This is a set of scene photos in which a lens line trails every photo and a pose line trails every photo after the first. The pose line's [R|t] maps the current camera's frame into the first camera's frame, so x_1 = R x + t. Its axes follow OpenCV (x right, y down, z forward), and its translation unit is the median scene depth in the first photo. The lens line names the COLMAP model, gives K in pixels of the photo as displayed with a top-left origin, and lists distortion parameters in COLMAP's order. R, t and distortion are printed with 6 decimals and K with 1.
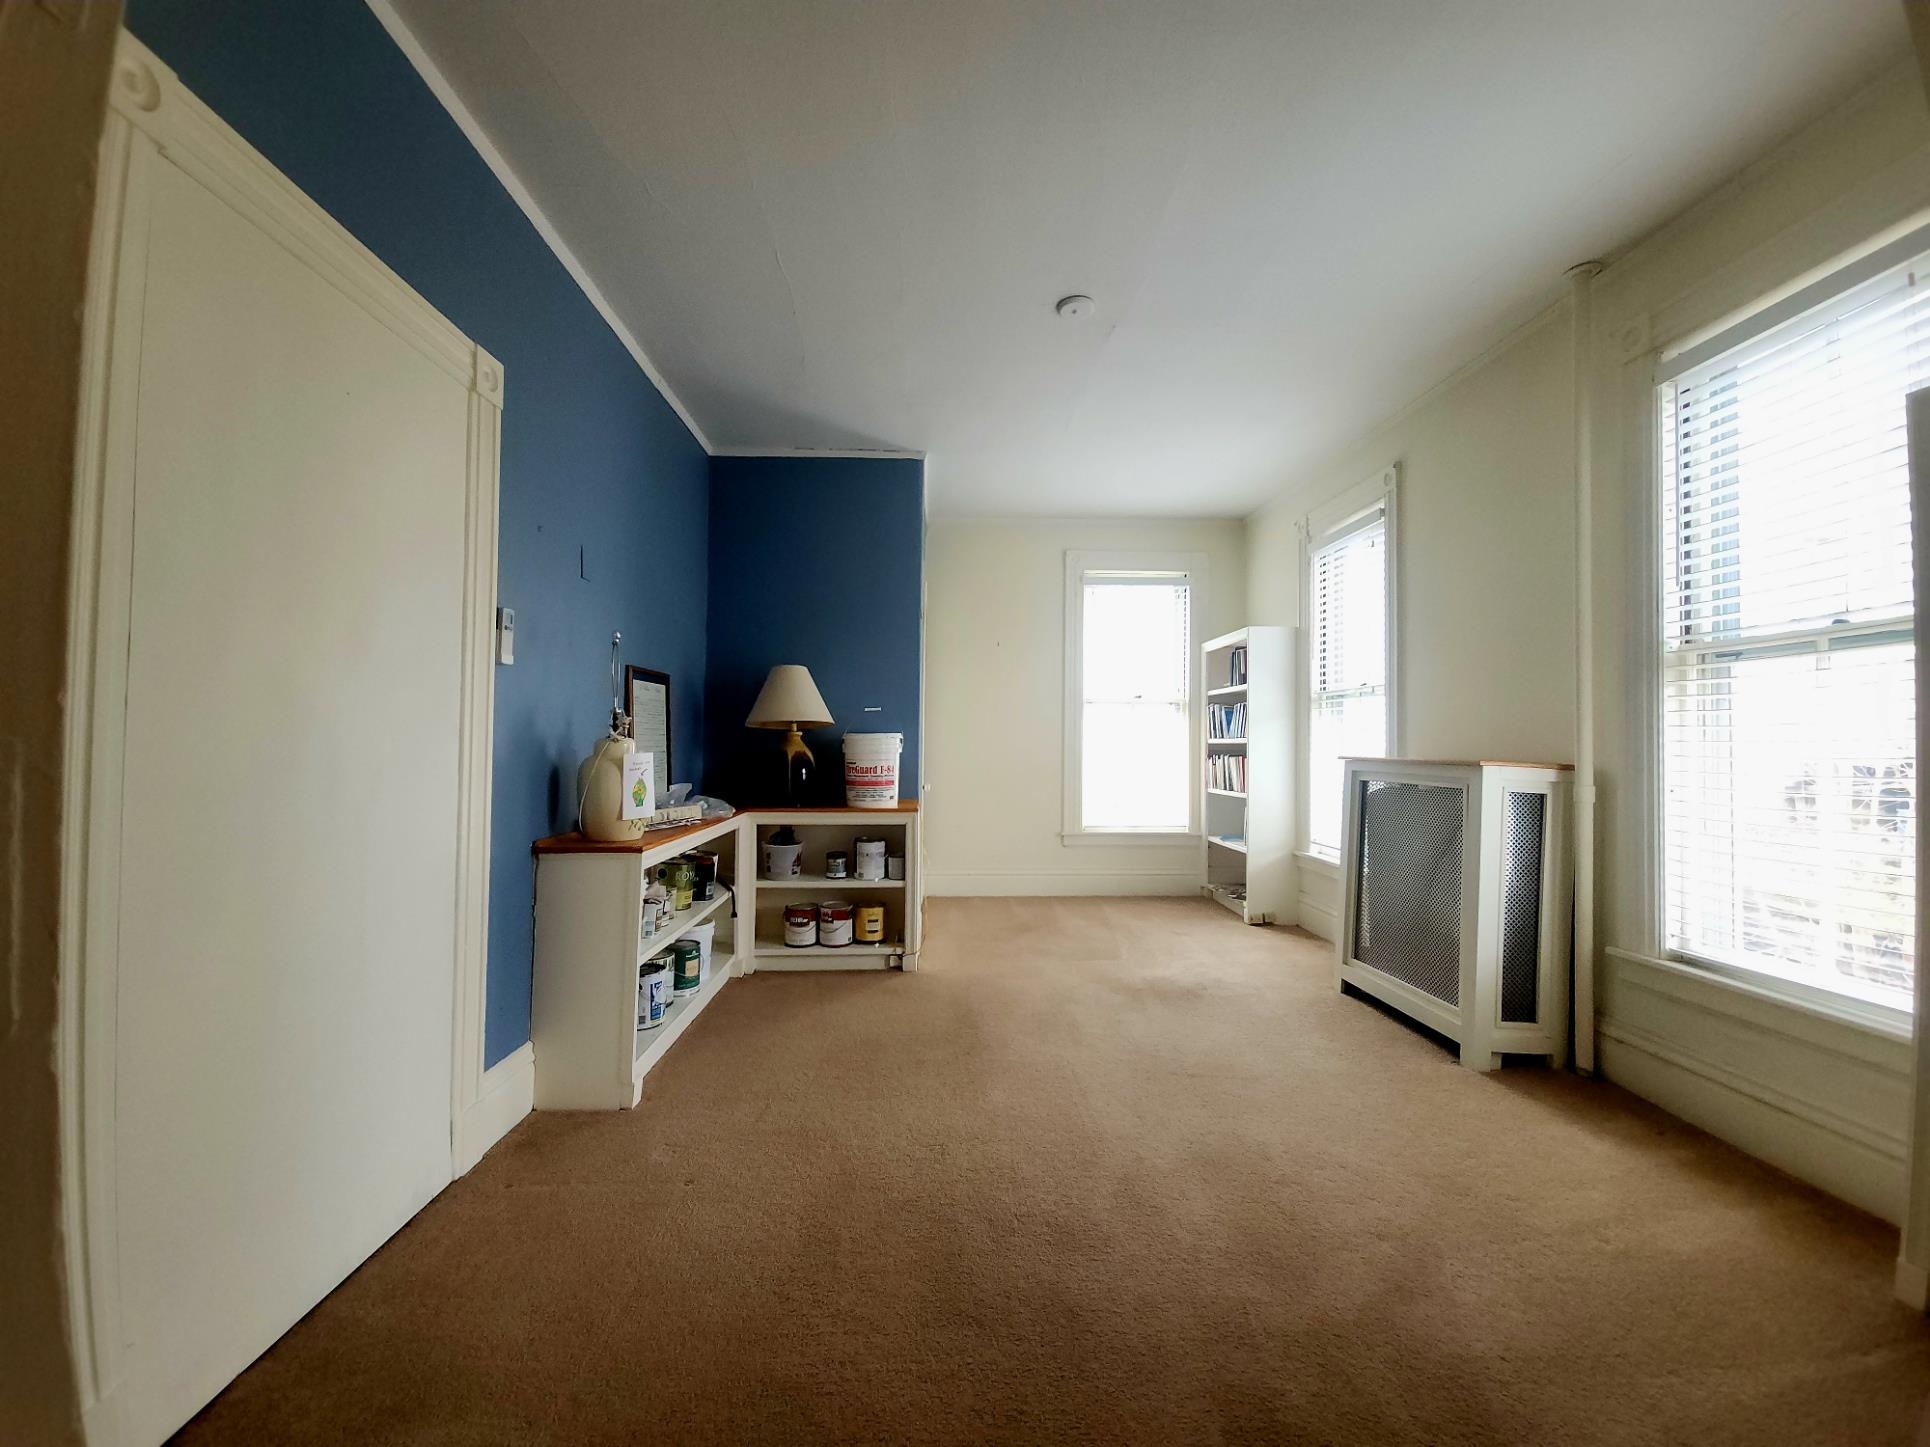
lens RADIAL K [[772.3, 0, 968.5], [0, 772.3, 731.7], [0, 0, 1]] dist [0.004208, -0.001393]
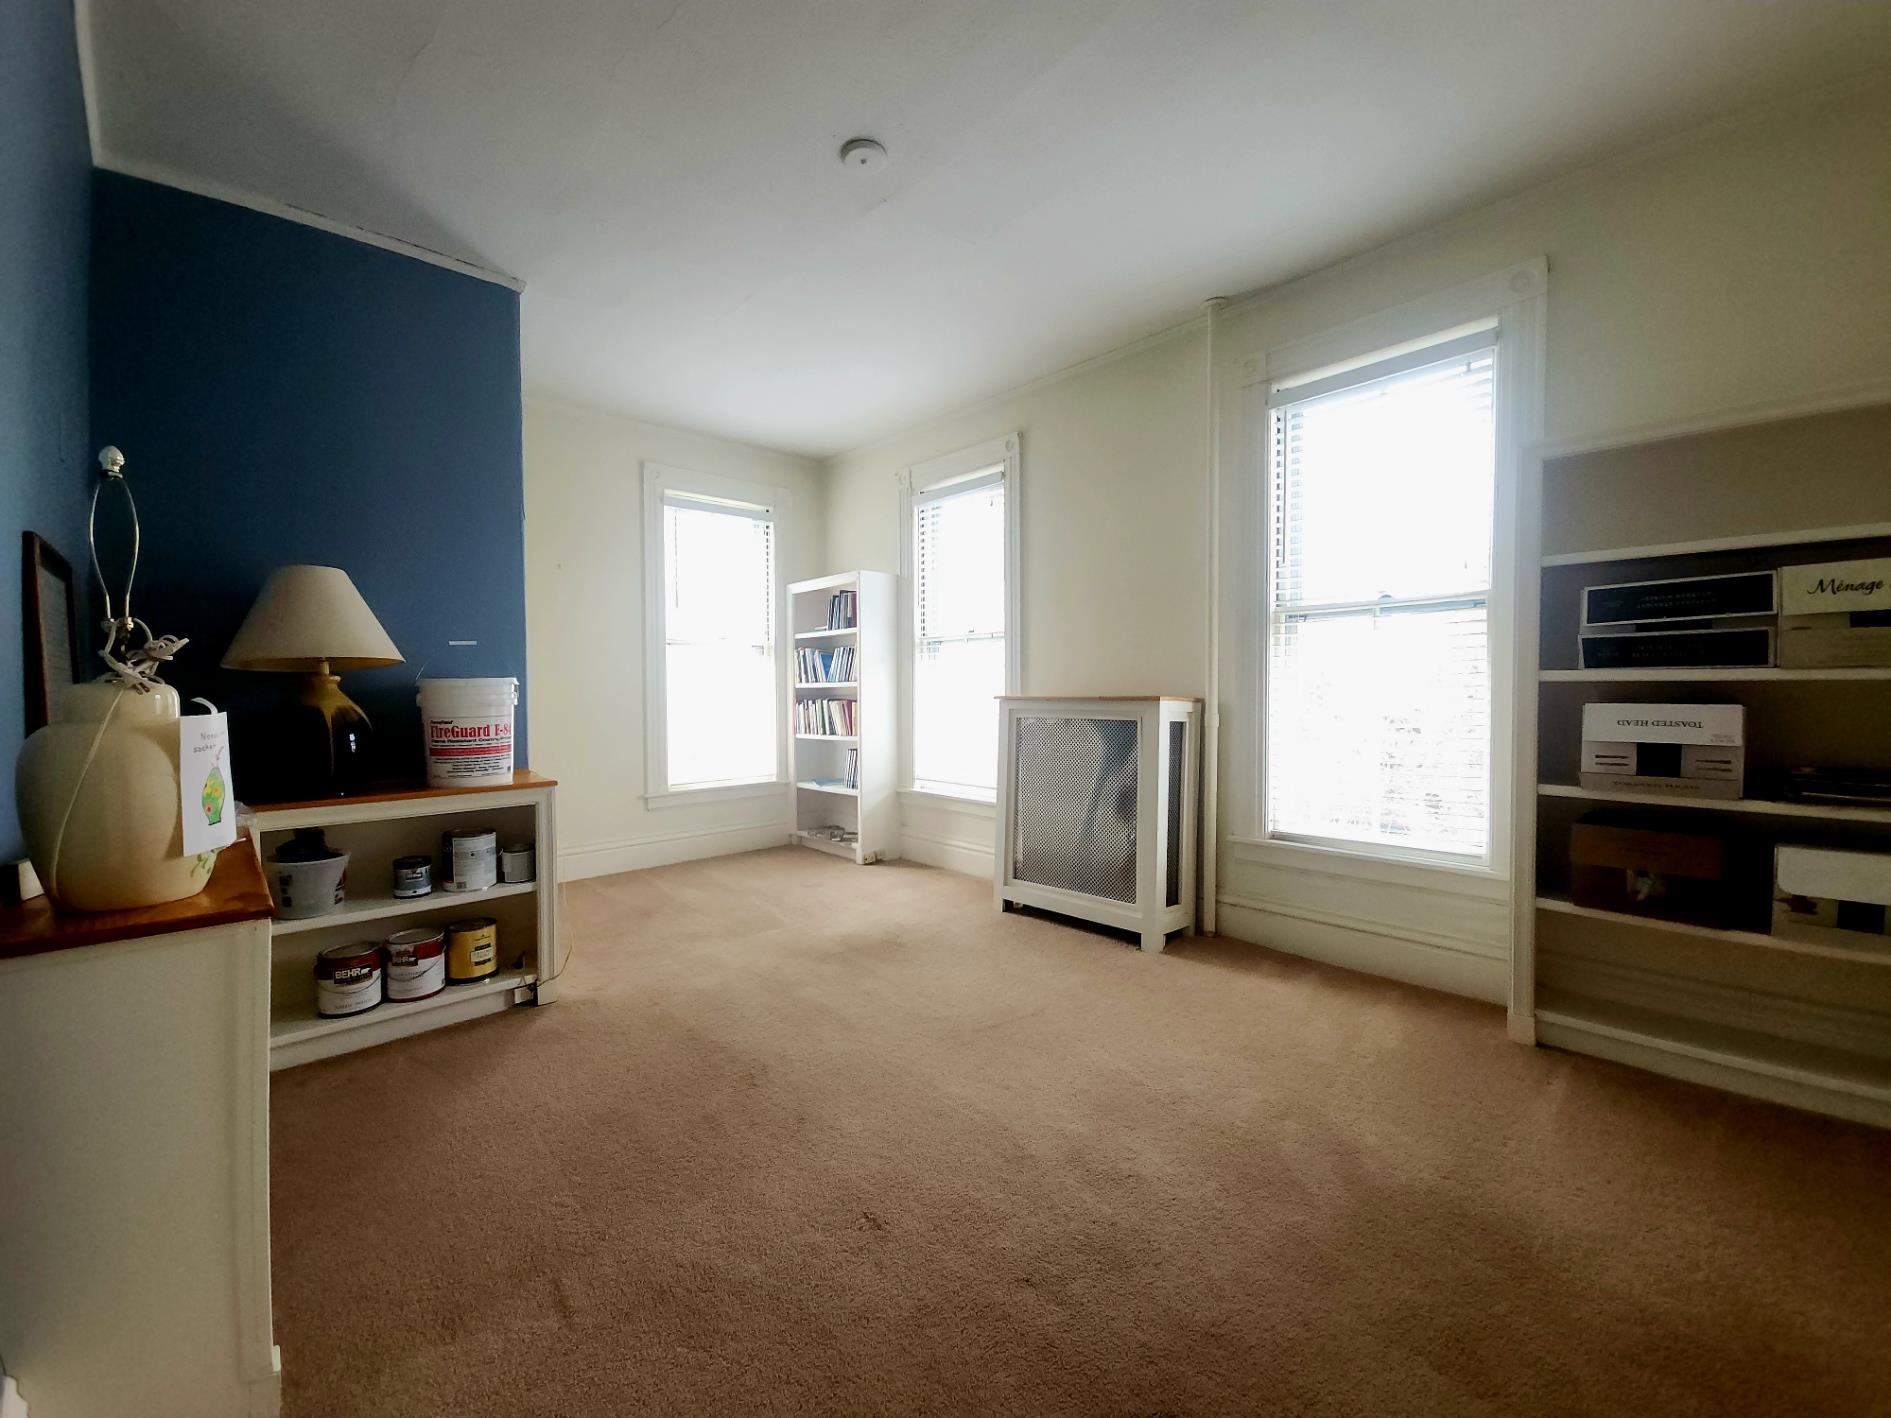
lens RADIAL K [[756.7, 0, 941.6], [0, 756.7, 712.8], [0, 0, 1]] dist [0.004208, -0.001393]
pose [[0.767065, -0.034102, 0.640662, -0.241129], [0.005850, 0.998917, 0.046168, 0.004734], [-0.641542, -0.031666, 0.766434, 0.221106]]
